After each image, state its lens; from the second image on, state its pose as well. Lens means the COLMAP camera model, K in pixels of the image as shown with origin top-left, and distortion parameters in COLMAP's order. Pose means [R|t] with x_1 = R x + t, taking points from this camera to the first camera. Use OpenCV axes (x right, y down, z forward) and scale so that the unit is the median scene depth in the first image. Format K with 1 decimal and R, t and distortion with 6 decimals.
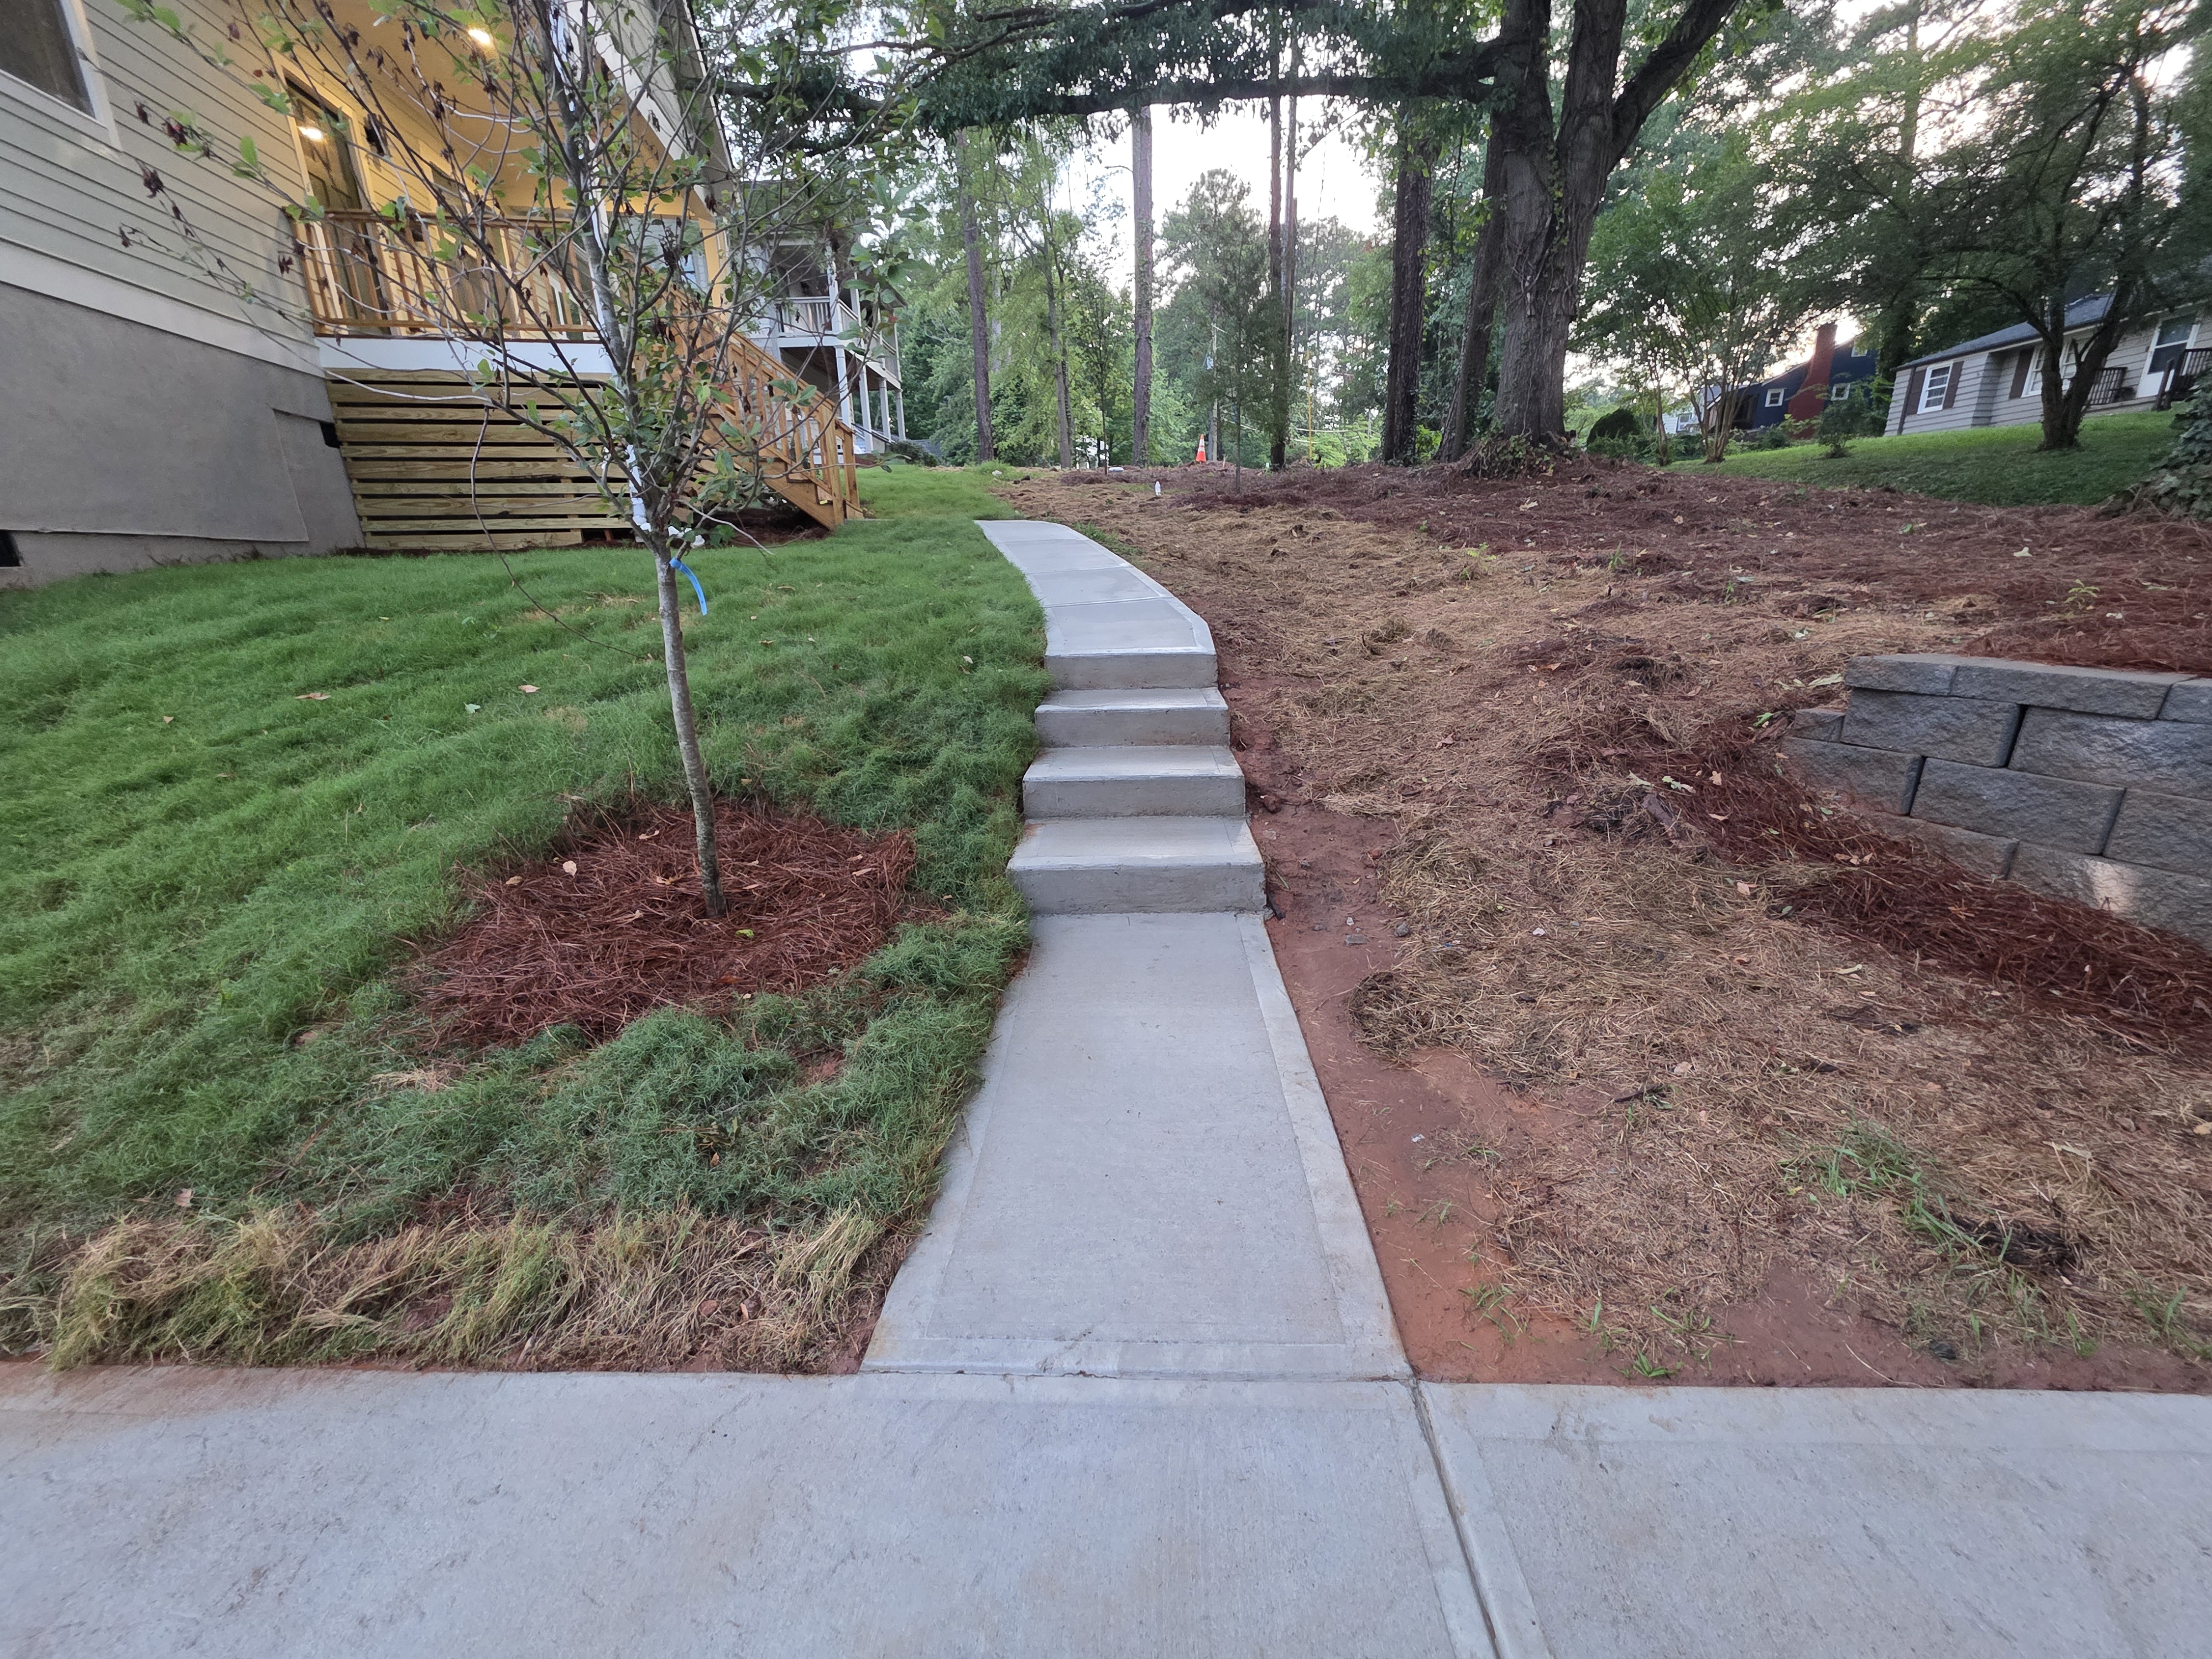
lens RADIAL K [[869.1, 0, 1106.0], [0, 869.1, 829.5], [0, 0, 1]] dist [0.003294, 0.000038]
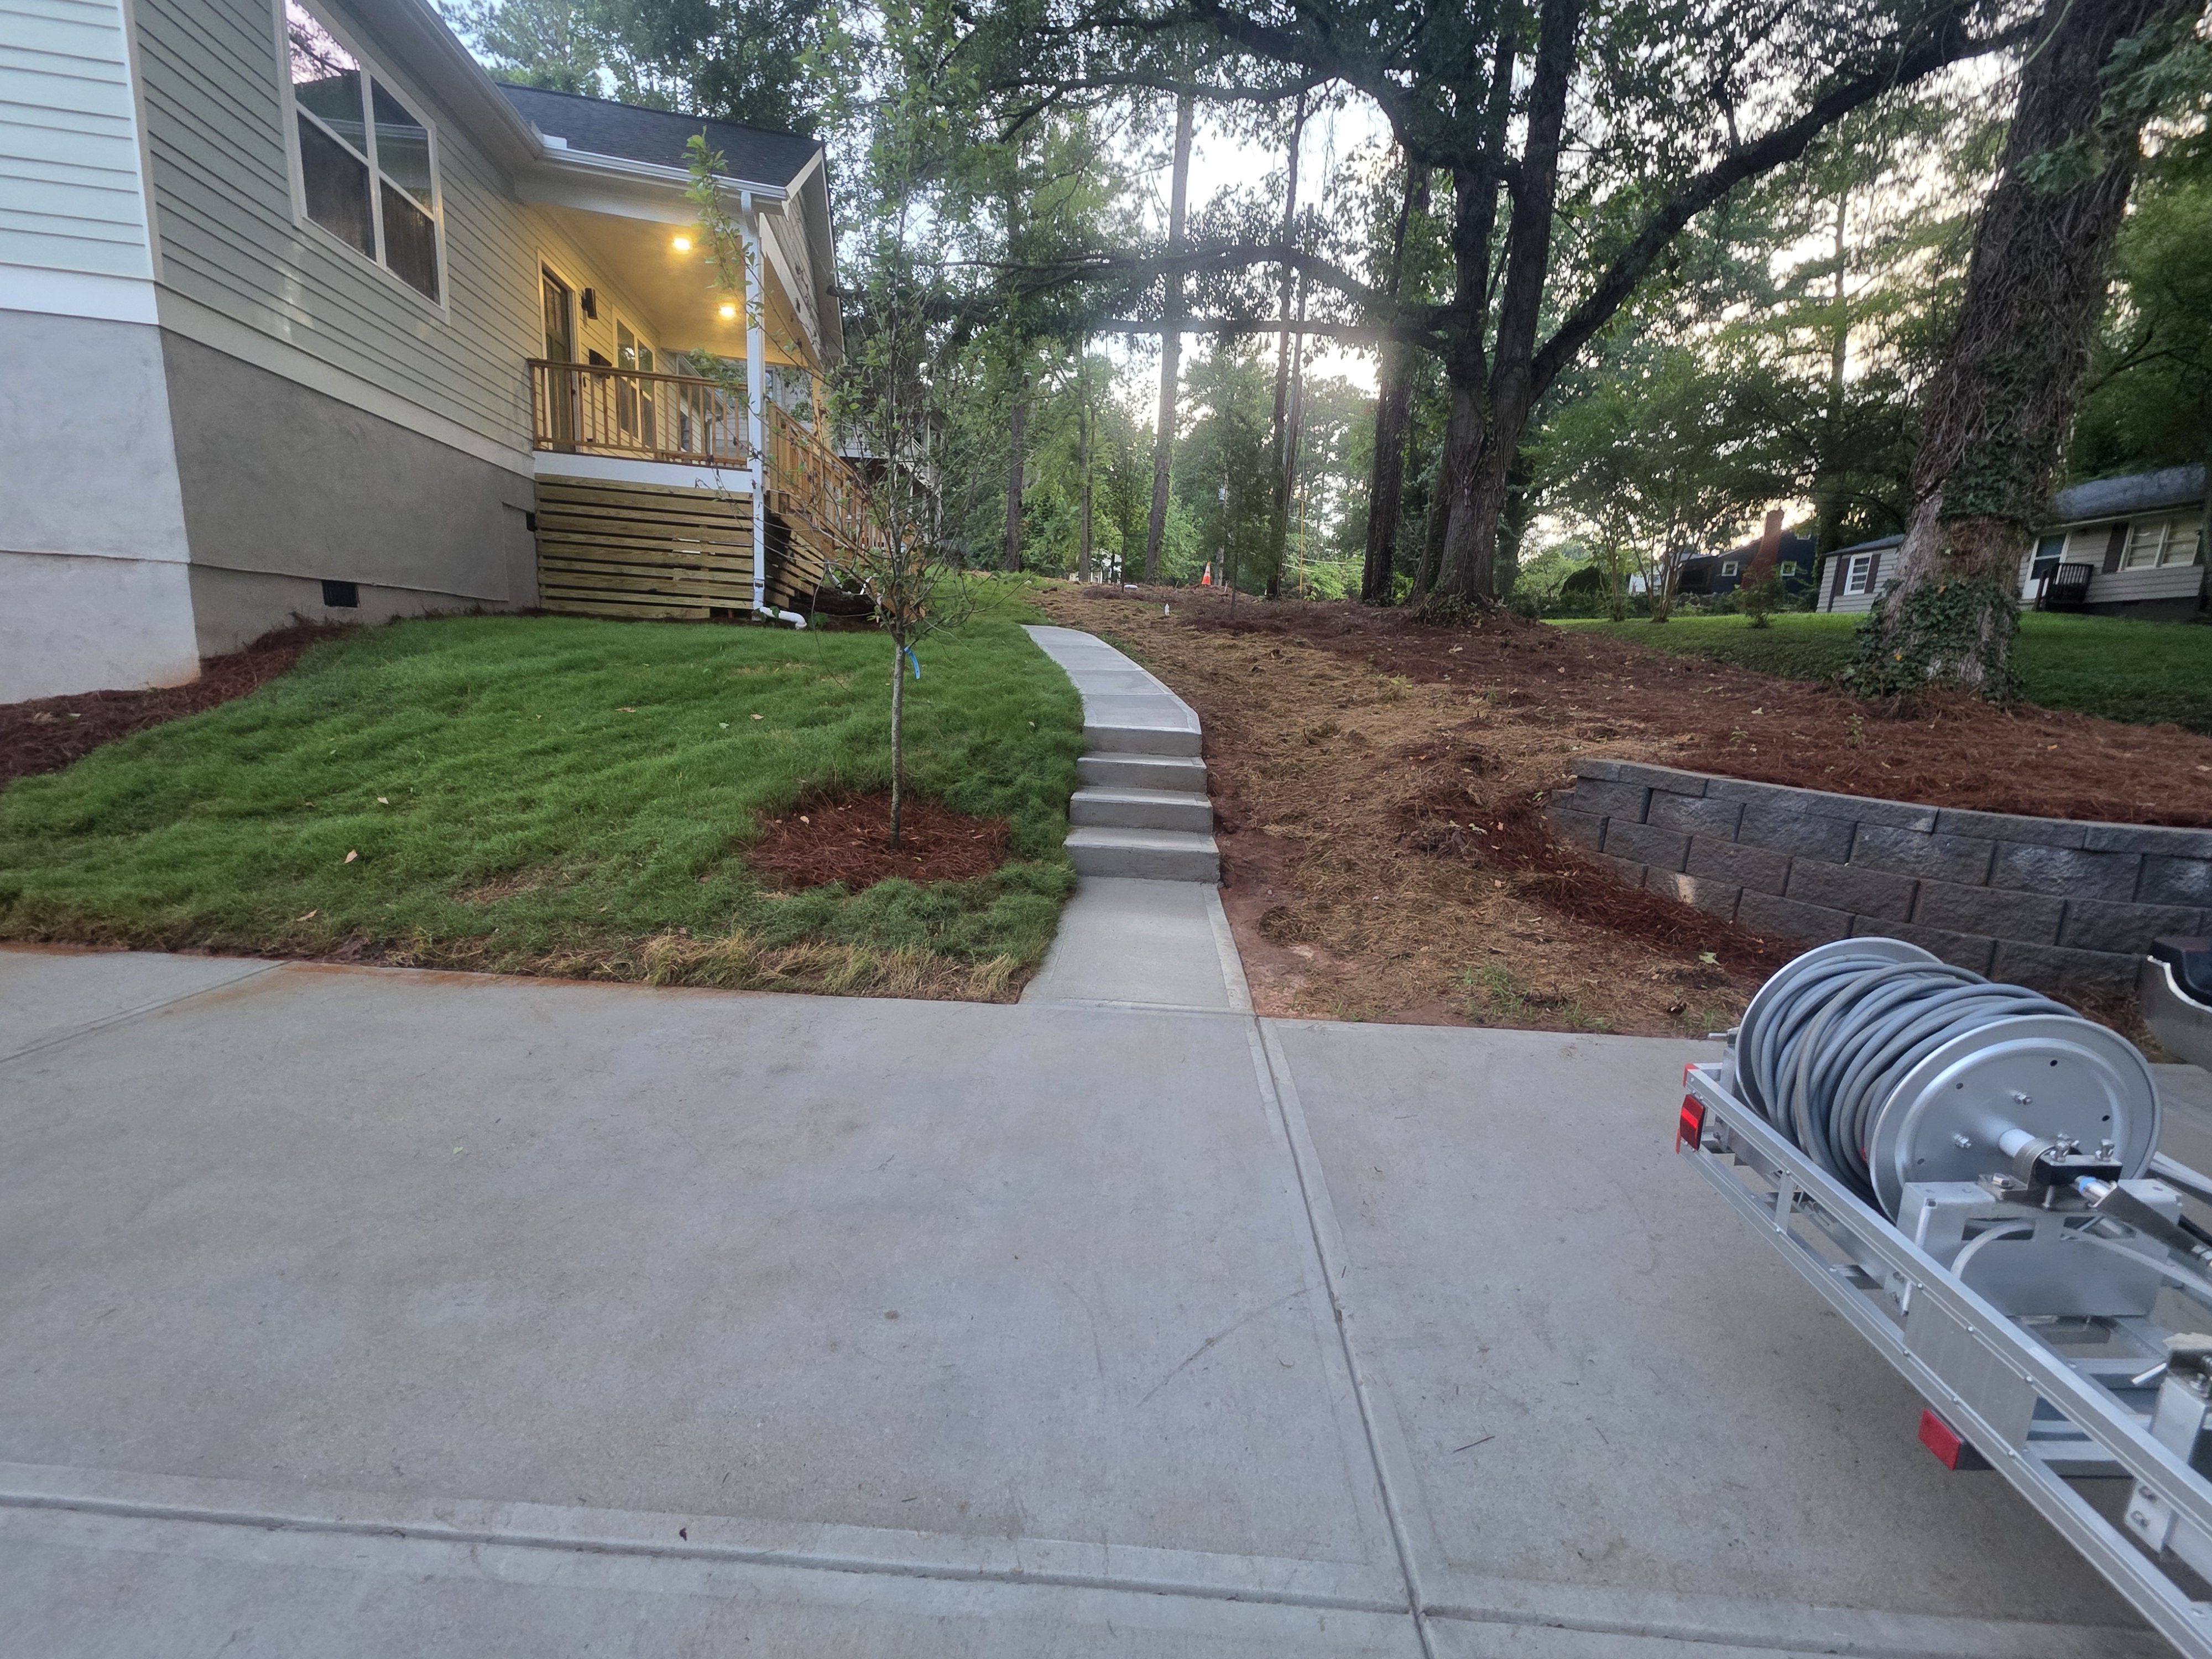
lens RADIAL K [[880.9, 0, 1106.0], [0, 880.9, 829.5], [0, 0, 1]] dist [0.002110, 0.000825]
pose [[0.996868, 0.078244, 0.011498, -0.044054], [-0.076457, 0.990675, -0.112769, 0.157920], [-0.020214, 0.111537, 0.993555, -0.519281]]
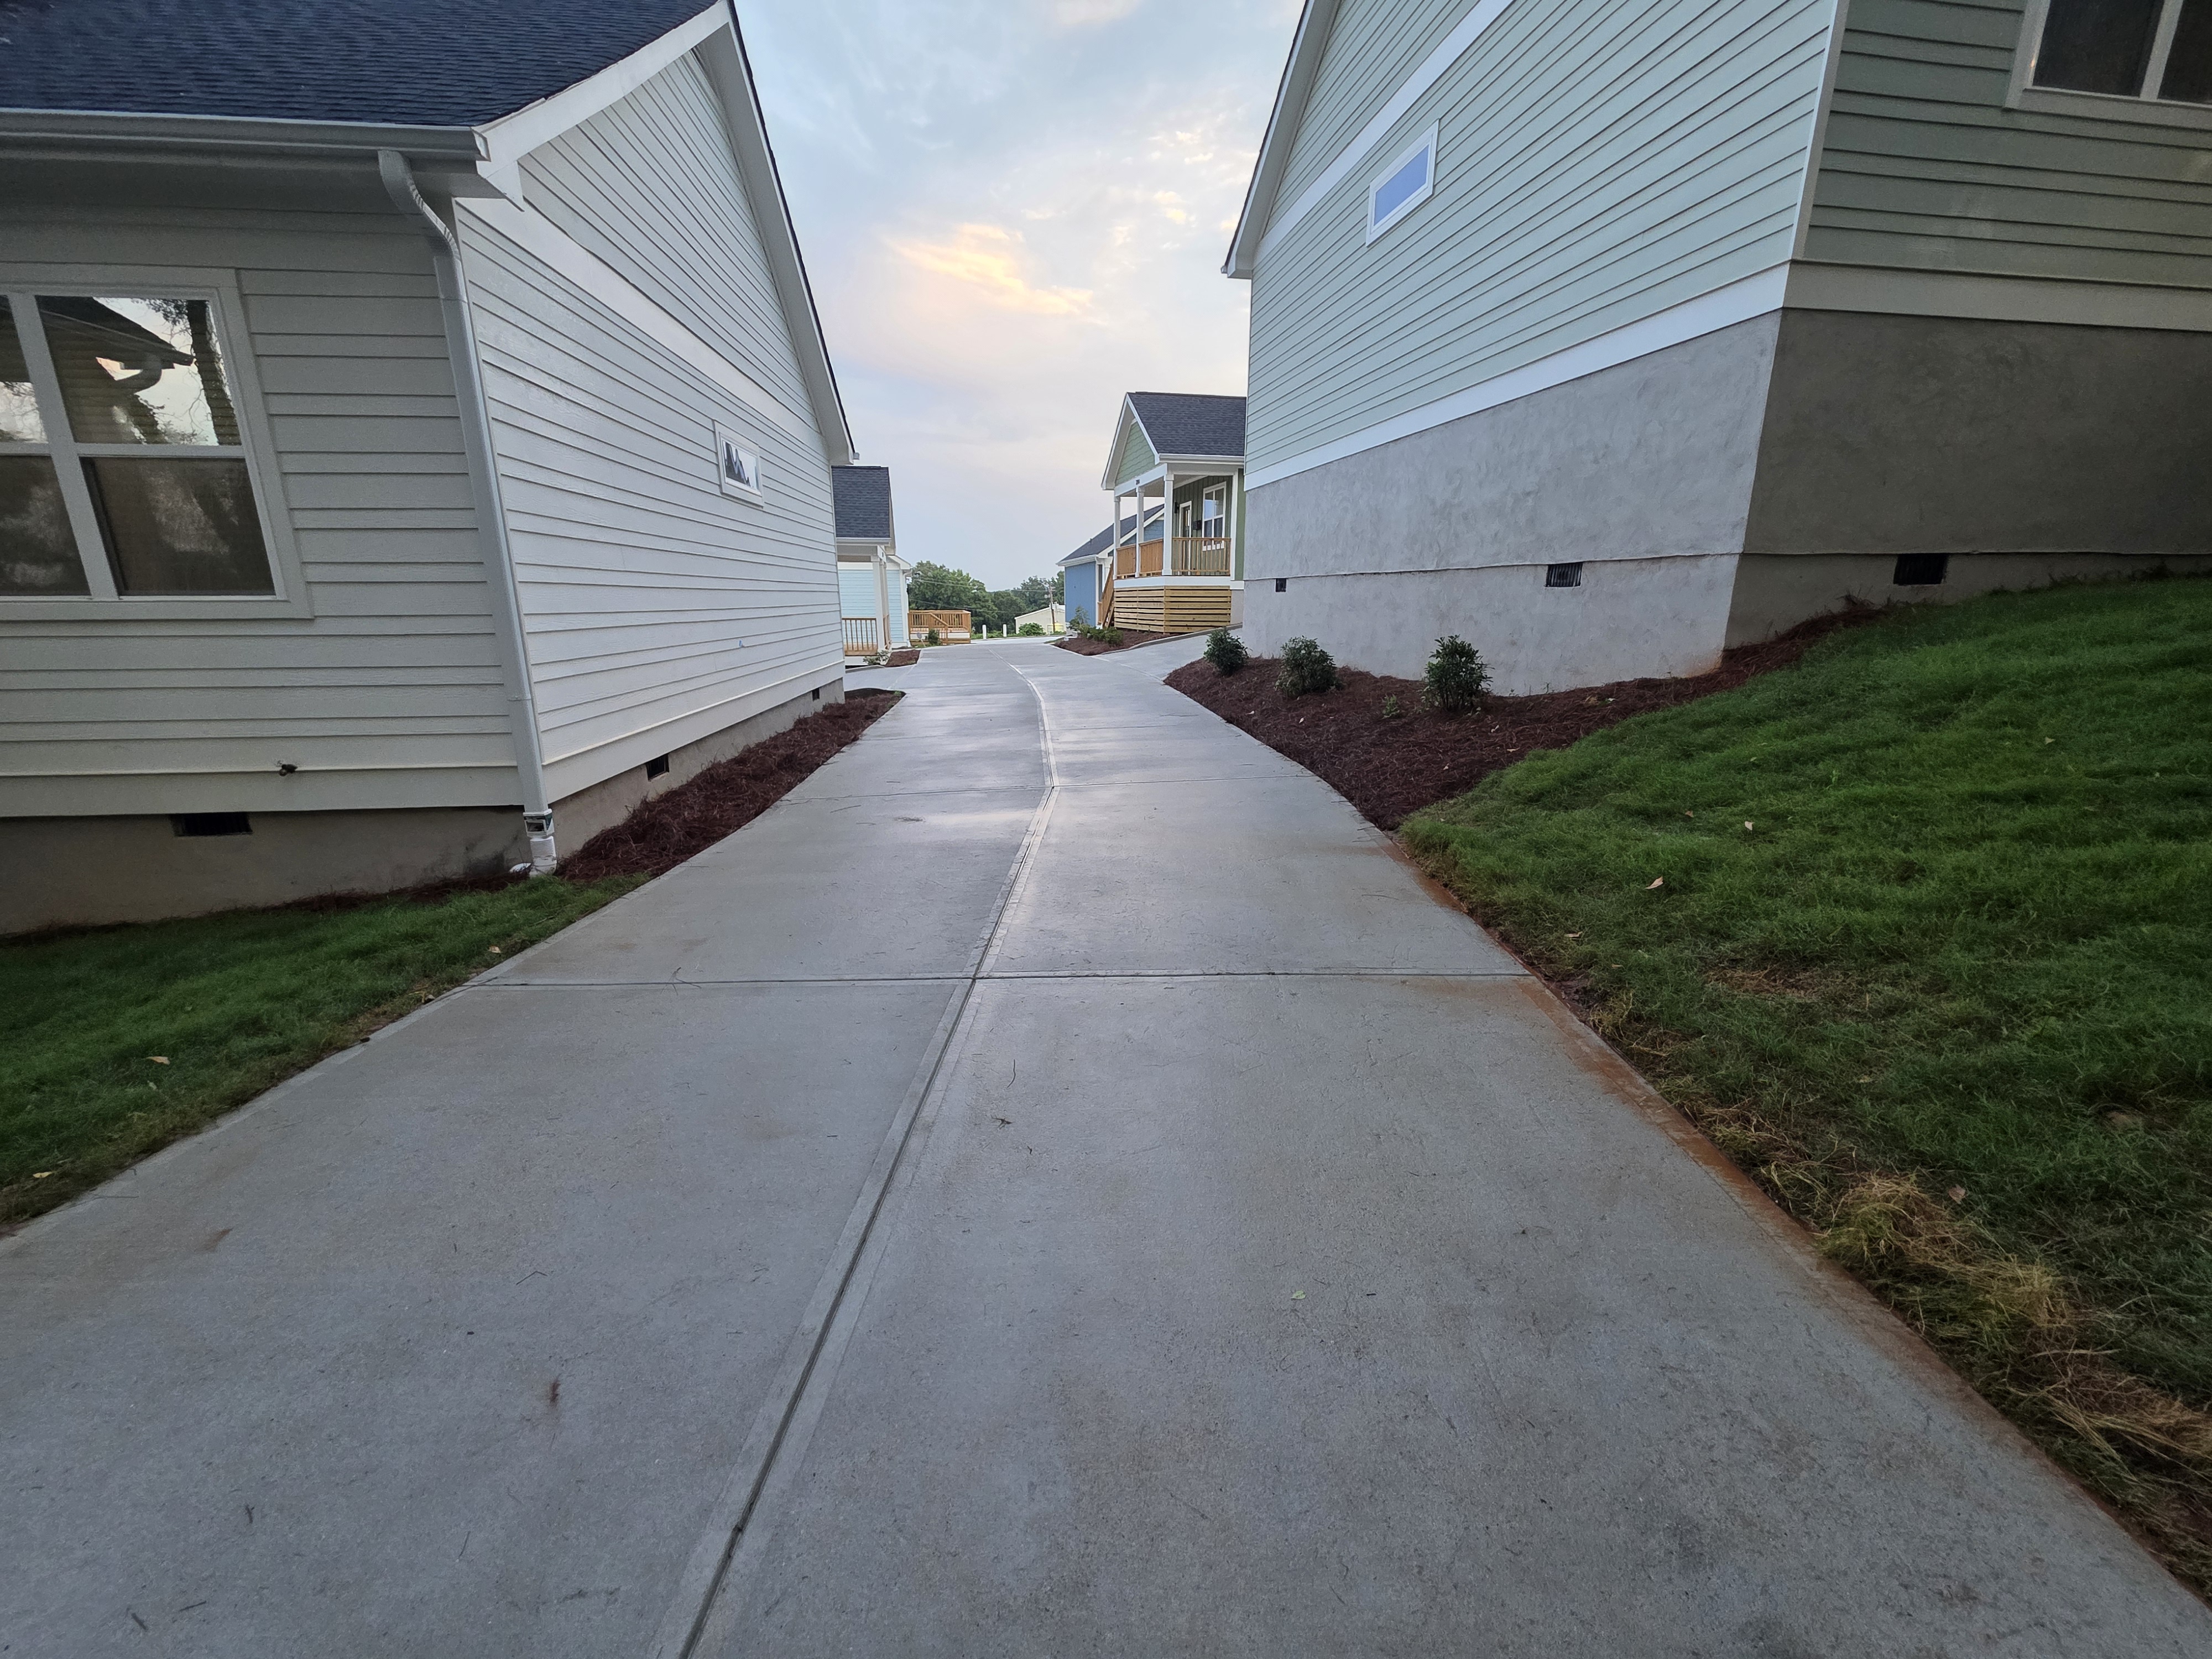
lens RADIAL K [[884.2, 0, 1110.6], [0, 884.2, 823.6], [0, 0, 1]] dist [0.004465, -0.000620]
pose [[0.021326, 0.271061, -0.962326, -0.072961], [-0.289871, 0.922876, 0.253525, 0.014295], [0.956828, 0.273544, 0.098254, -0.099858]]
